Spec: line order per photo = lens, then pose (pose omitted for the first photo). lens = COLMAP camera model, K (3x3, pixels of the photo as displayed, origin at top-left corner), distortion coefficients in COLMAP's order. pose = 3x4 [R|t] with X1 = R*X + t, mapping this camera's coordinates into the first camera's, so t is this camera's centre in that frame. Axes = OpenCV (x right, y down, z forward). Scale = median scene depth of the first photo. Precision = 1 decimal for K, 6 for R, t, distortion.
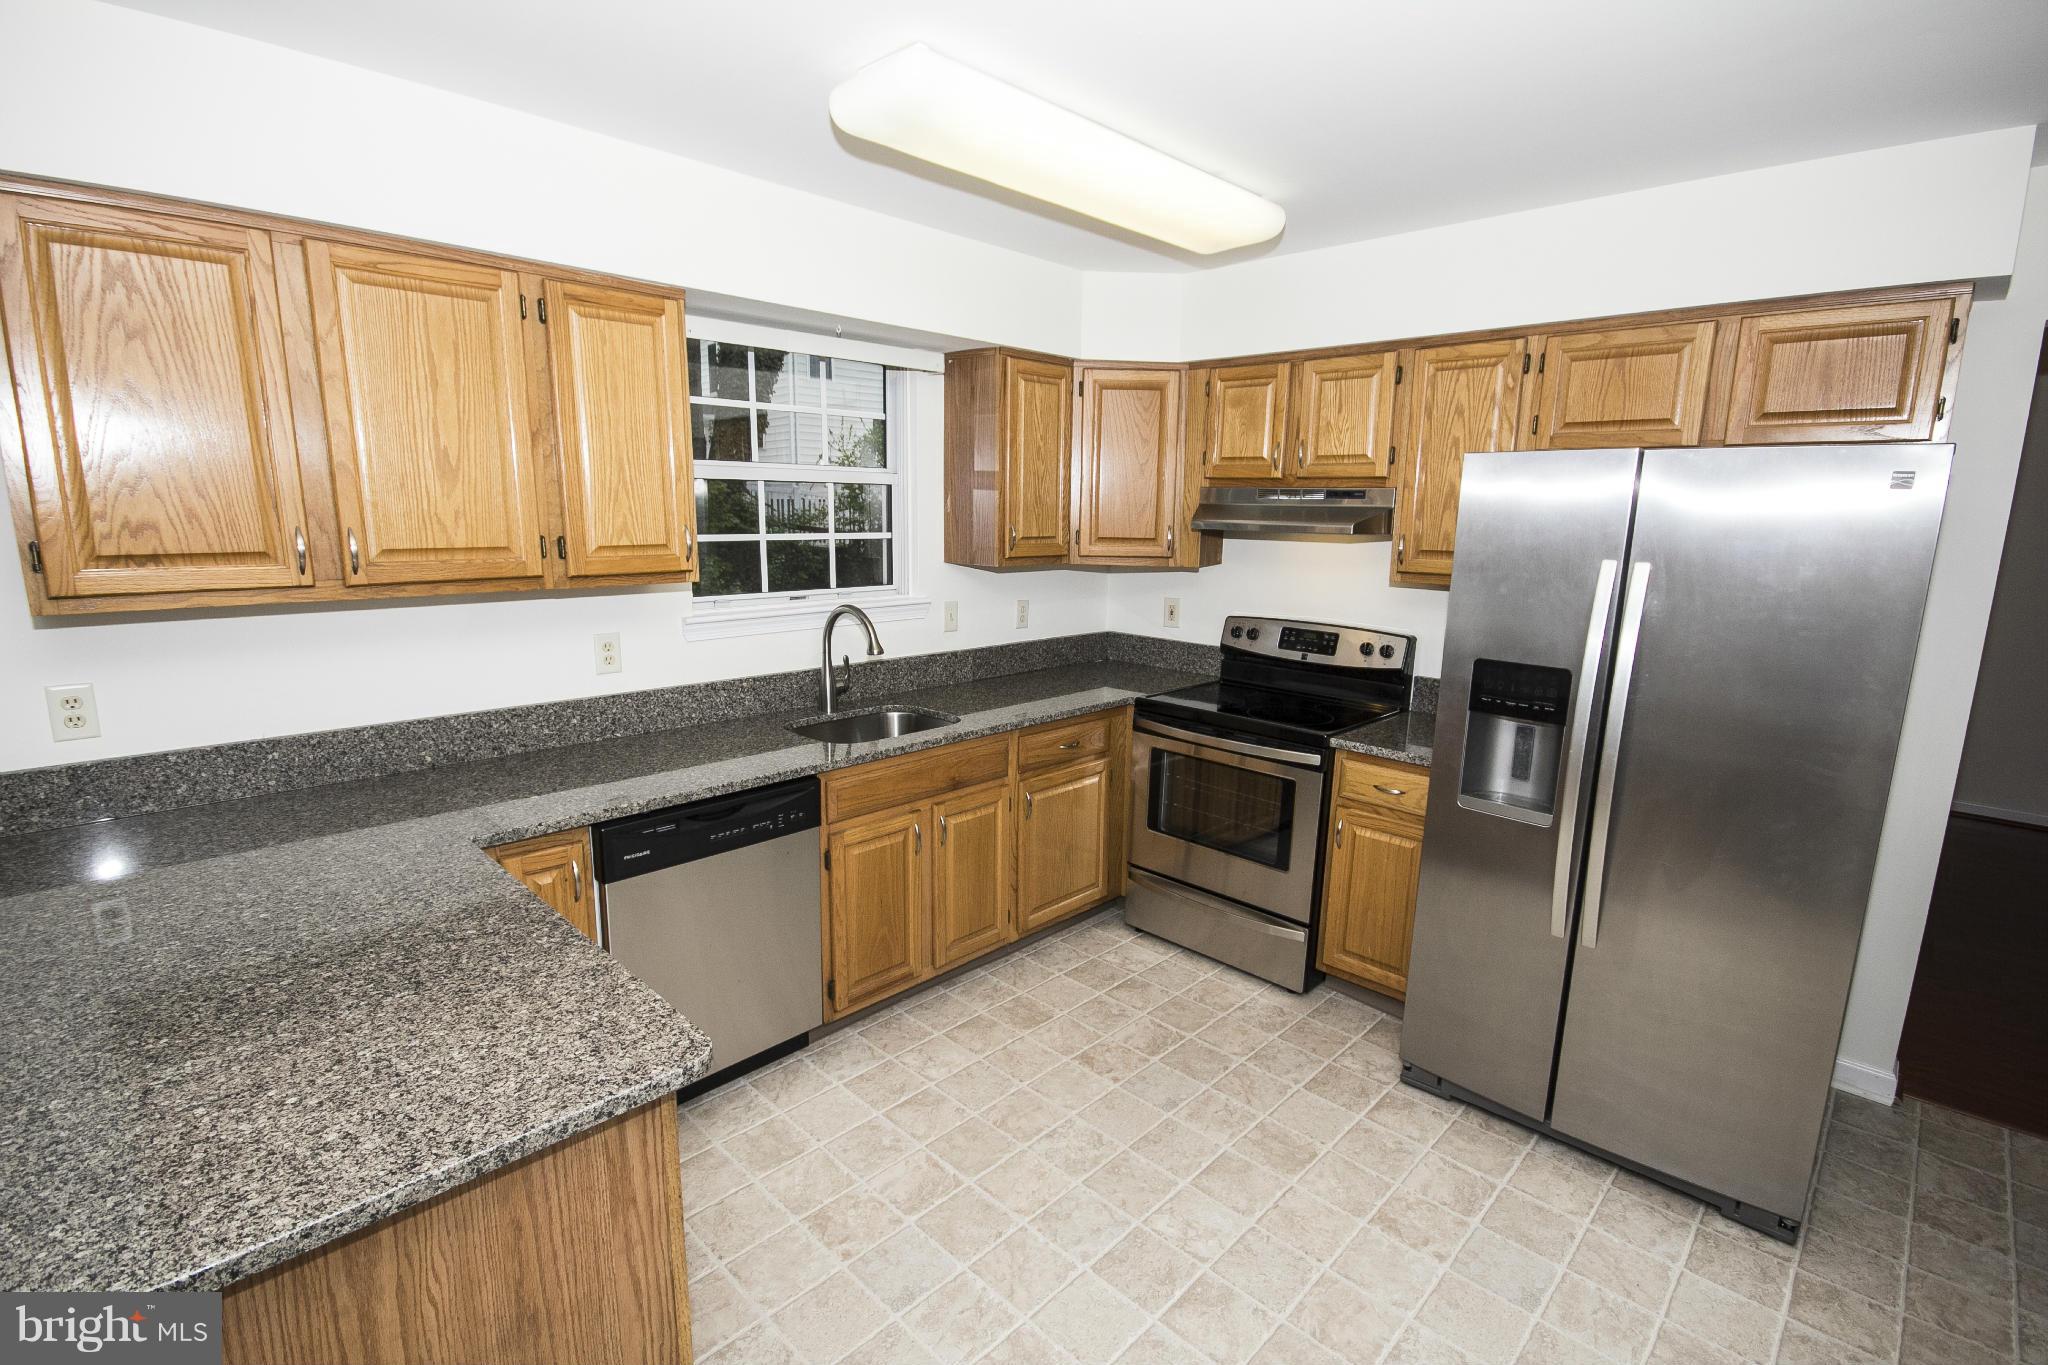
lens RADIAL K [[939.4, 0, 1026.1], [0, 939.4, 686.0], [0, 0, 1]] dist [-0.008555, -0.006734]
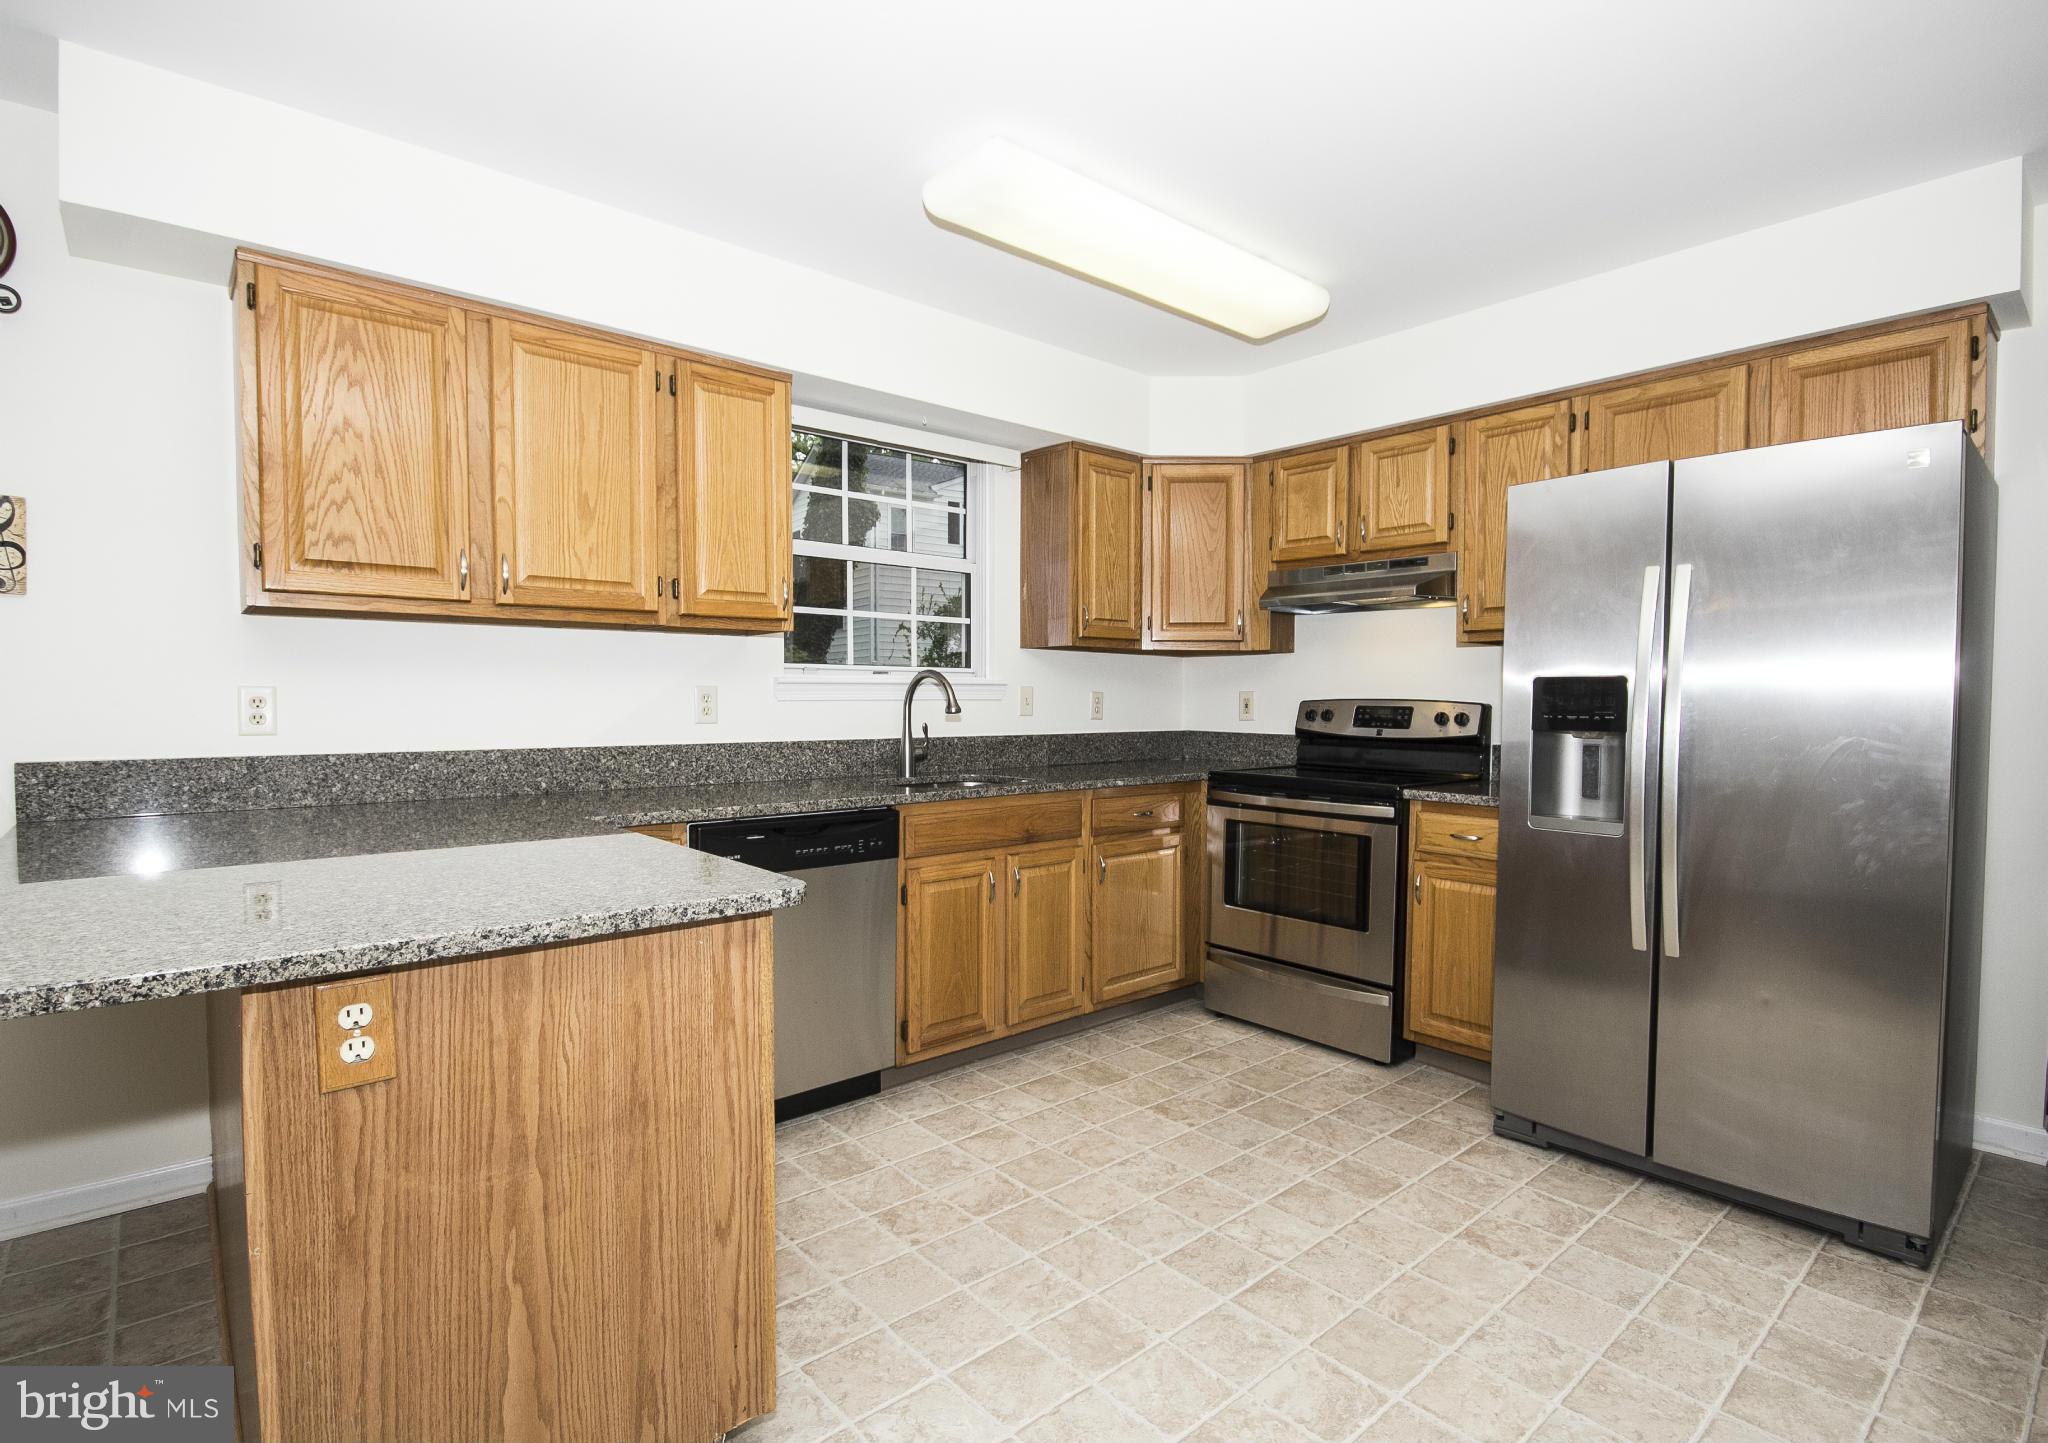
lens RADIAL K [[995.6, 0, 1030.6], [0, 995.6, 729.2], [0, 0, 1]] dist [-0.012615, -0.004268]
pose [[0.996773, -0.009187, -0.079740, 0.016668], [-0.003436, 0.987634, -0.156737, 0.189693], [0.080194, 0.156505, 0.984416, -0.097793]]
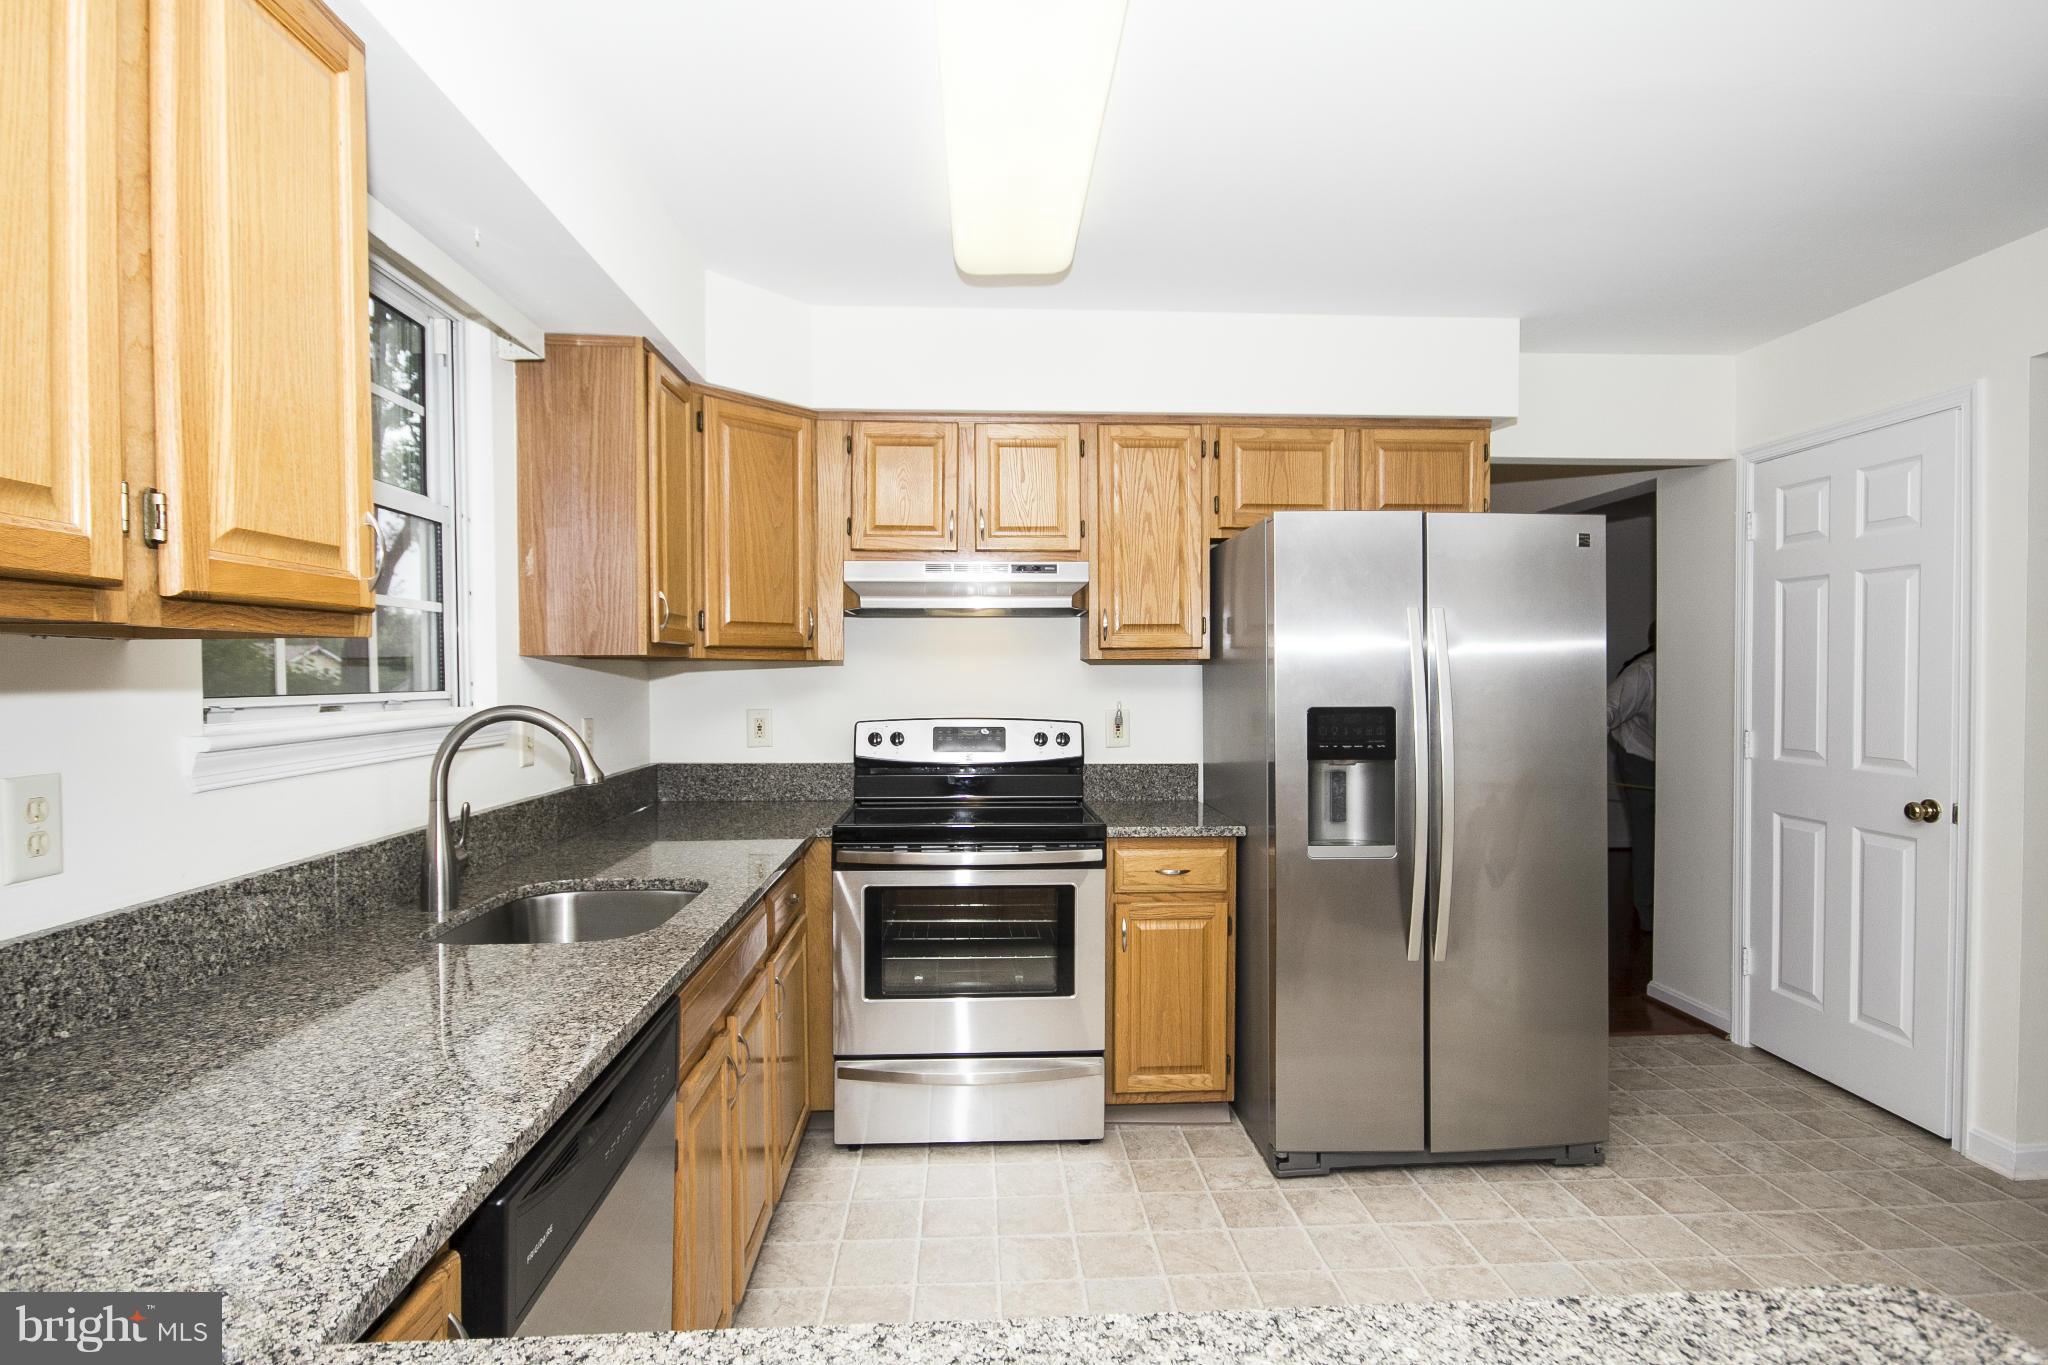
lens RADIAL K [[1032.7, 0, 1027.1], [0, 1032.7, 687.2], [0, 0, 1]] dist [-0.015465, 0.002149]
pose [[0.676001, -0.027548, 0.736385, -0.532562], [0.151489, 0.983152, -0.102288, 0.016035], [-0.721161, 0.180701, 0.668785, 0.447472]]
